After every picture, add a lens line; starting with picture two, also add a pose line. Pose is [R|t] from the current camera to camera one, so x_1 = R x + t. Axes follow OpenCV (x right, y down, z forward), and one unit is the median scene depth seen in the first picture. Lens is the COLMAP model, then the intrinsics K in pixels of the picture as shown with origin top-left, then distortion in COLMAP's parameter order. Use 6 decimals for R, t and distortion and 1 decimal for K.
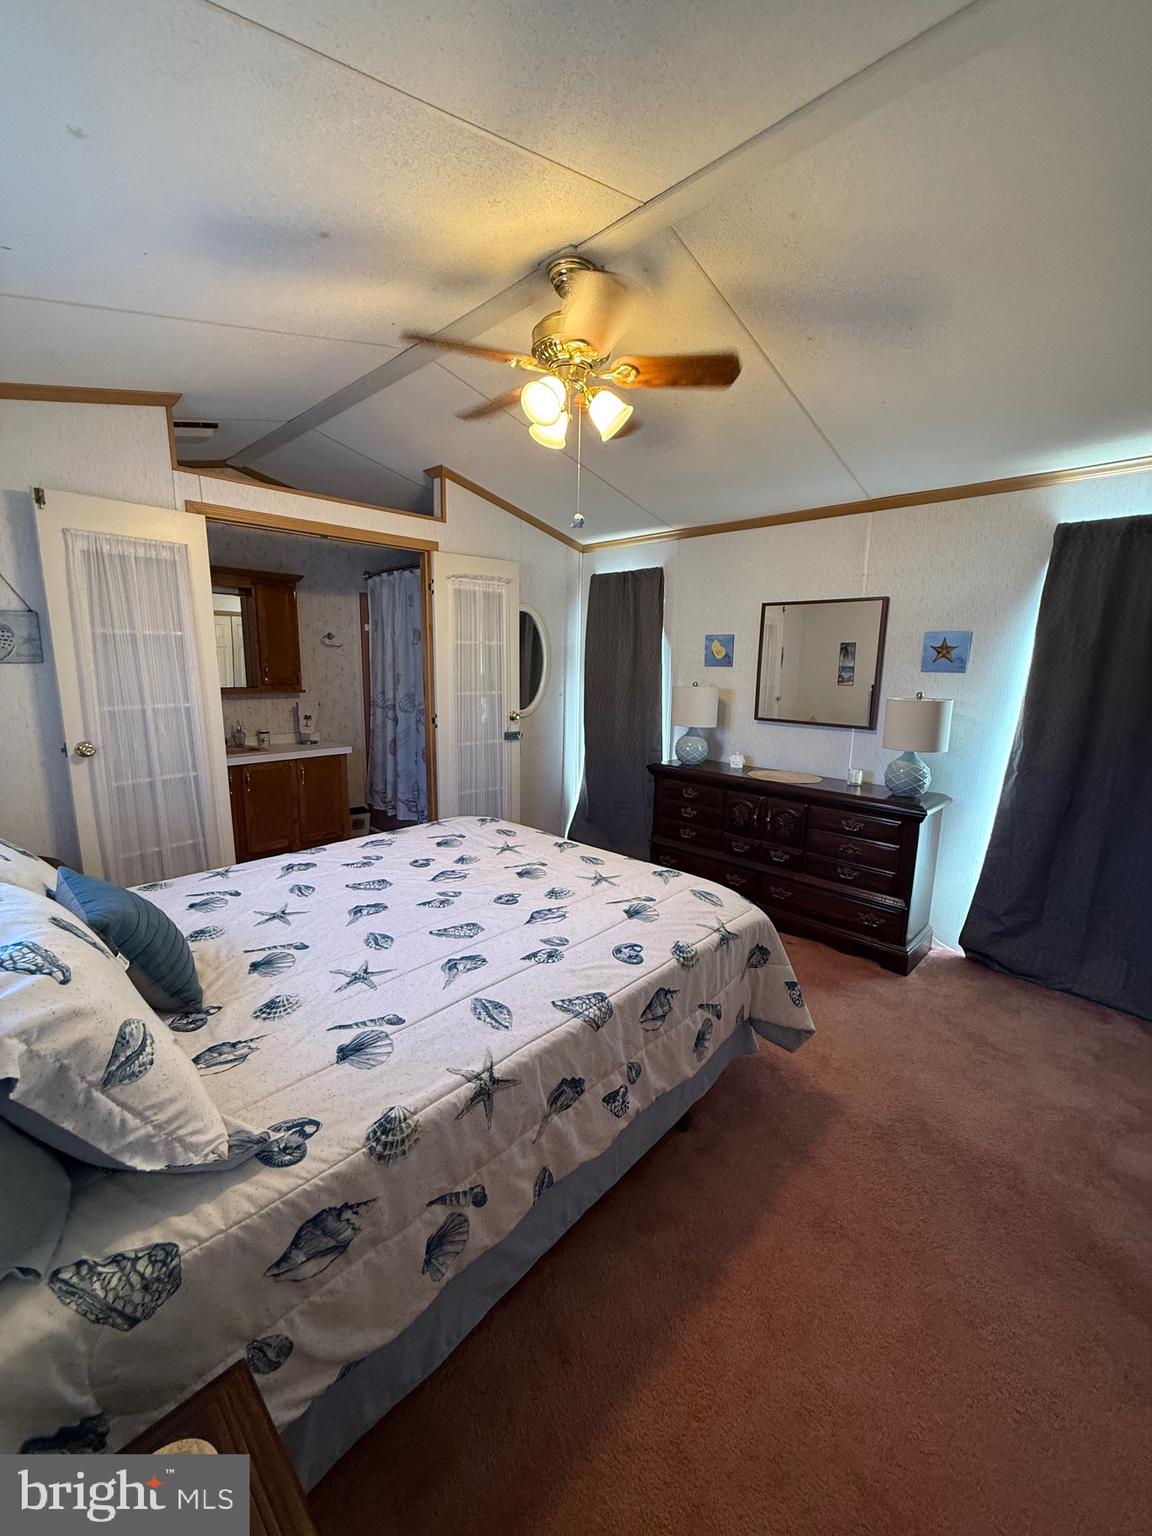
lens RADIAL K [[613.2, 0, 576.1], [0, 613.2, 771.1], [0, 0, 1]] dist [0.004130, 0.000388]
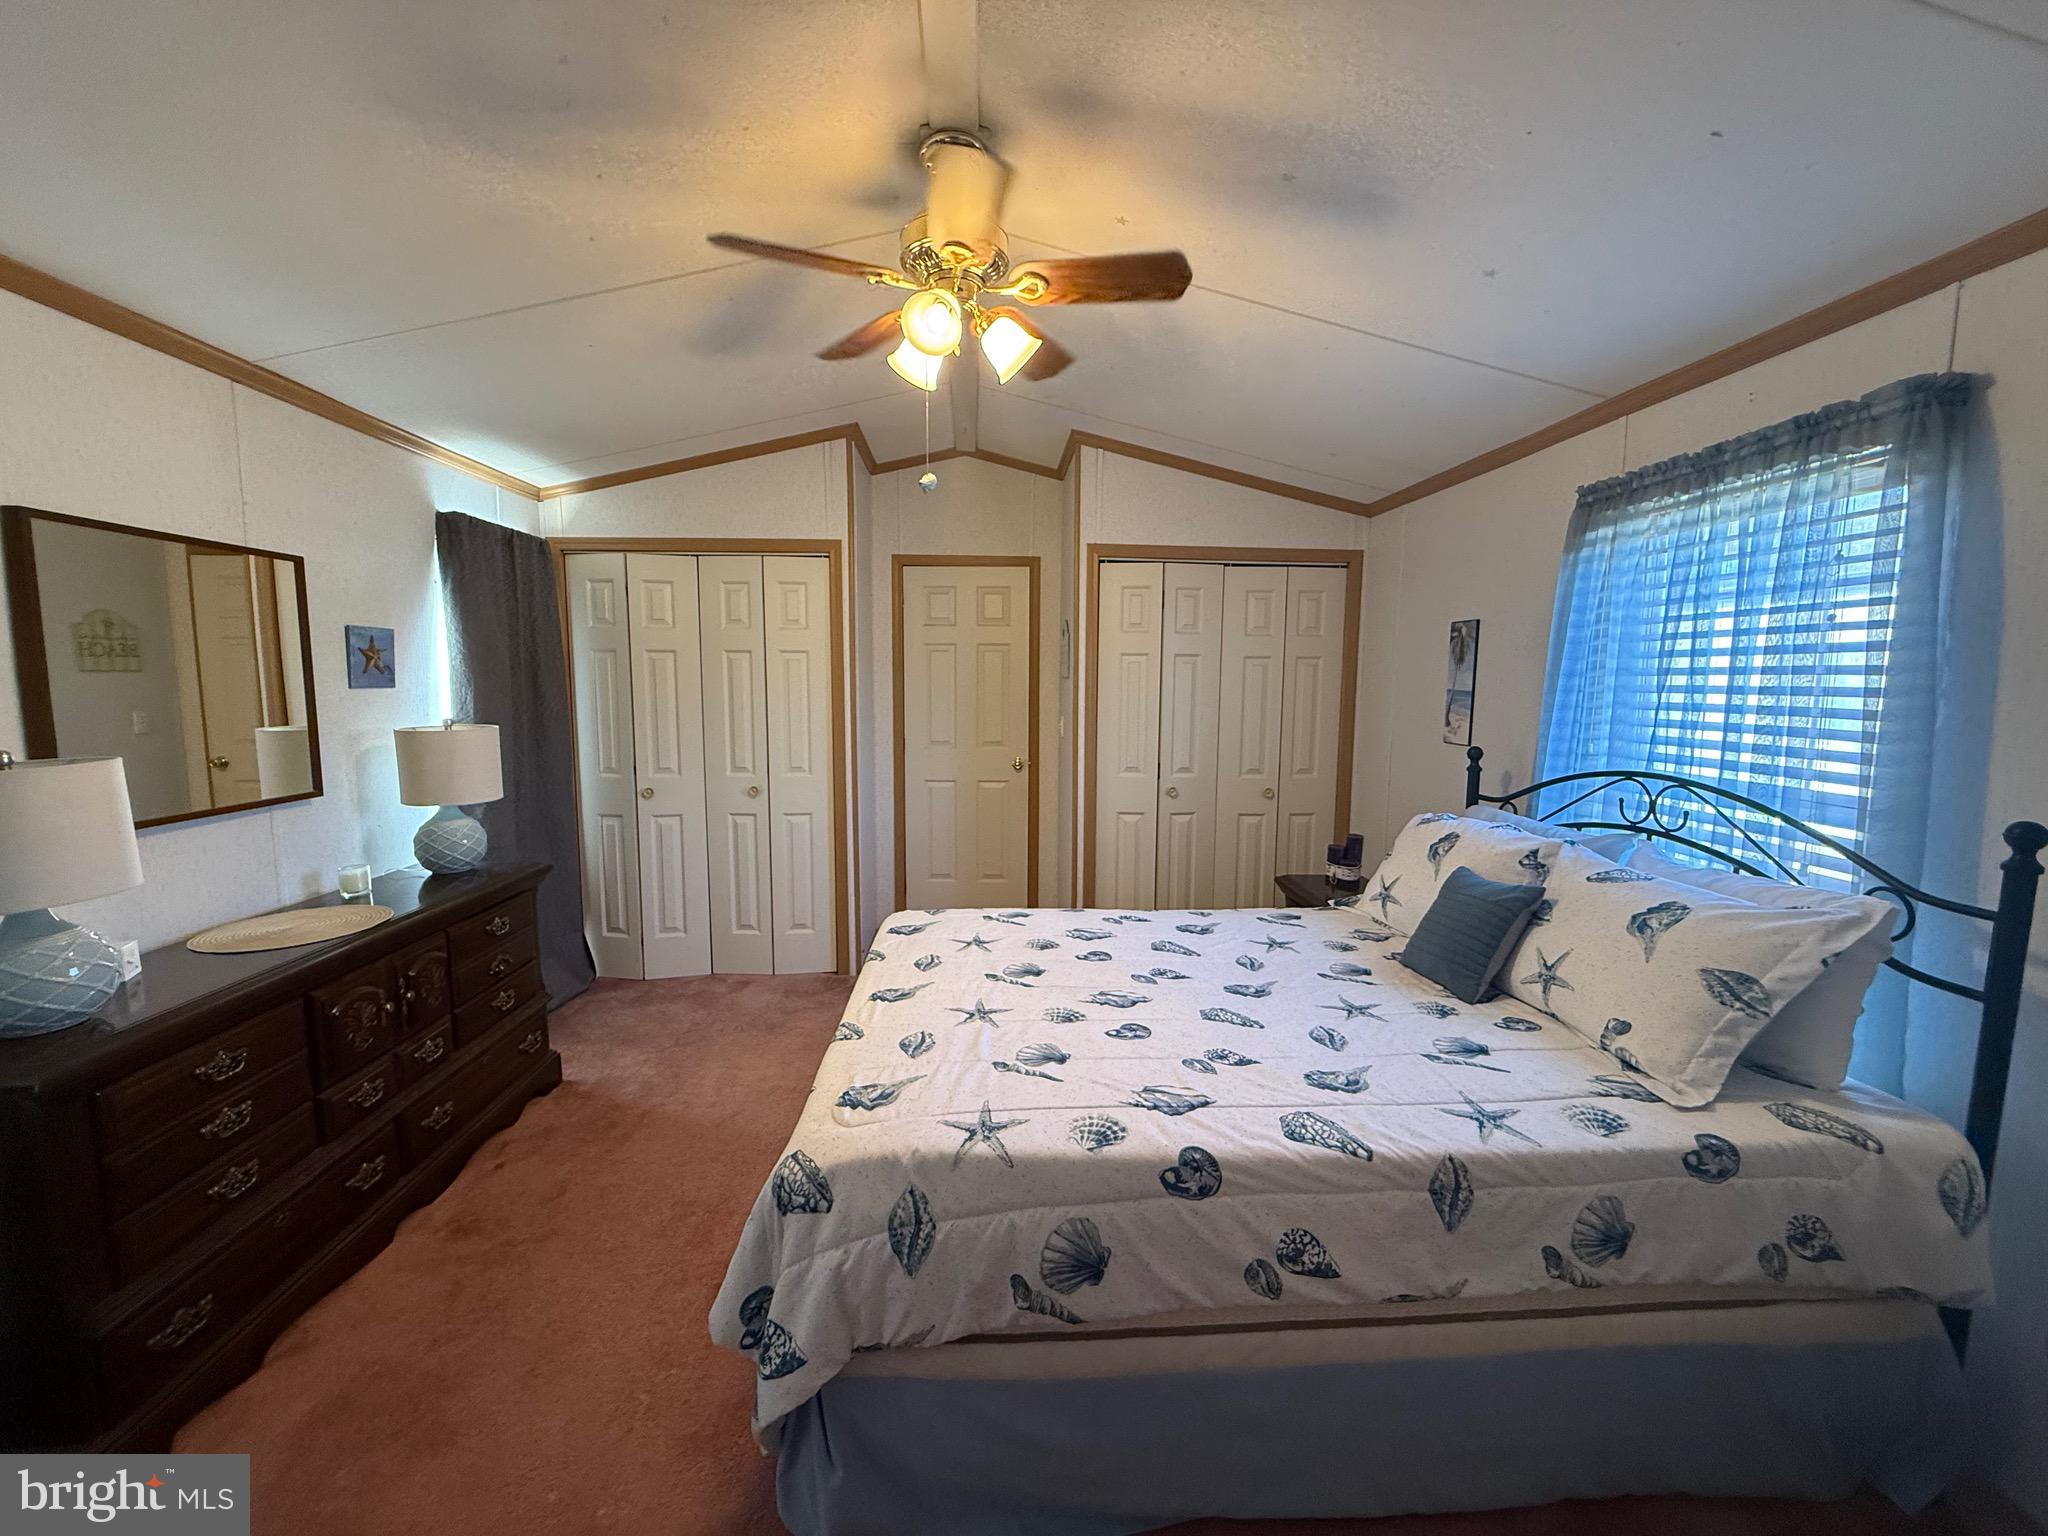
lens RADIAL K [[817.6, 0, 1025.2], [0, 817.6, 774.2], [0, 0, 1]] dist [0.004130, 0.000388]
pose [[-0.731129, -0.088311, 0.676499, -0.564473], [0.106575, 0.964629, 0.241106, -0.276199], [-0.673863, 0.248377, -0.695857, 1.501334]]
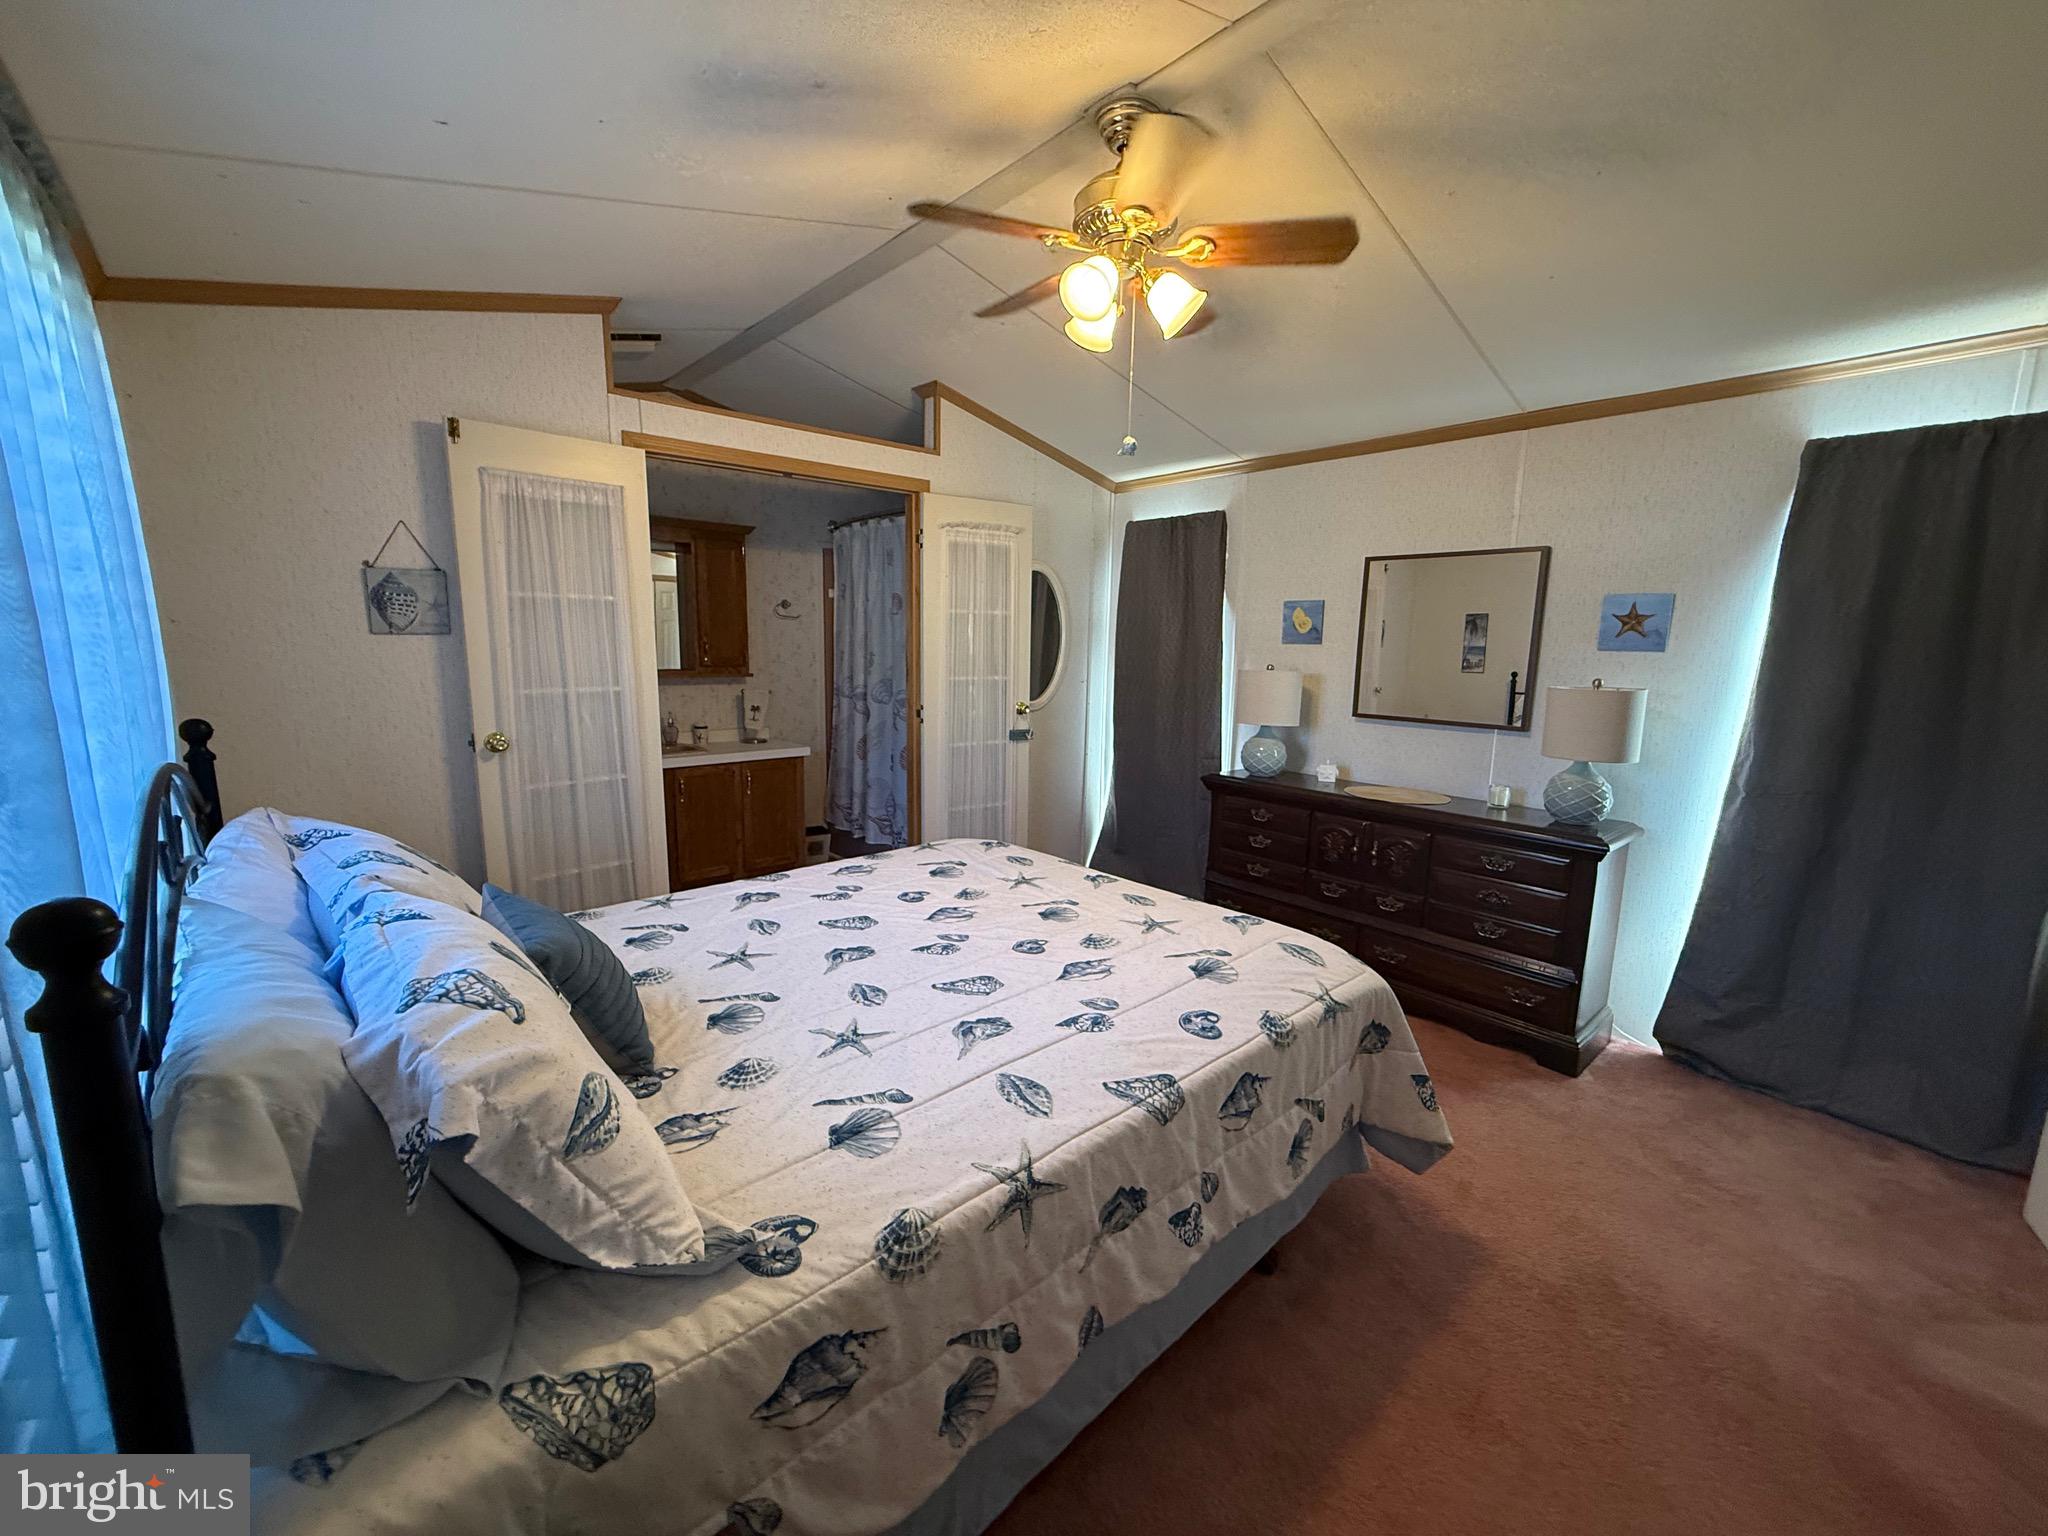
lens RADIAL K [[817.6, 0, 1022.2], [0, 817.6, 772.1], [0, 0, 1]] dist [0.004130, 0.000388]
pose [[0.996588, 0.015478, -0.081076, -0.040674], [-0.016920, 0.999710, -0.017126, 0.011426], [0.080788, 0.018439, 0.996561, -0.002079]]
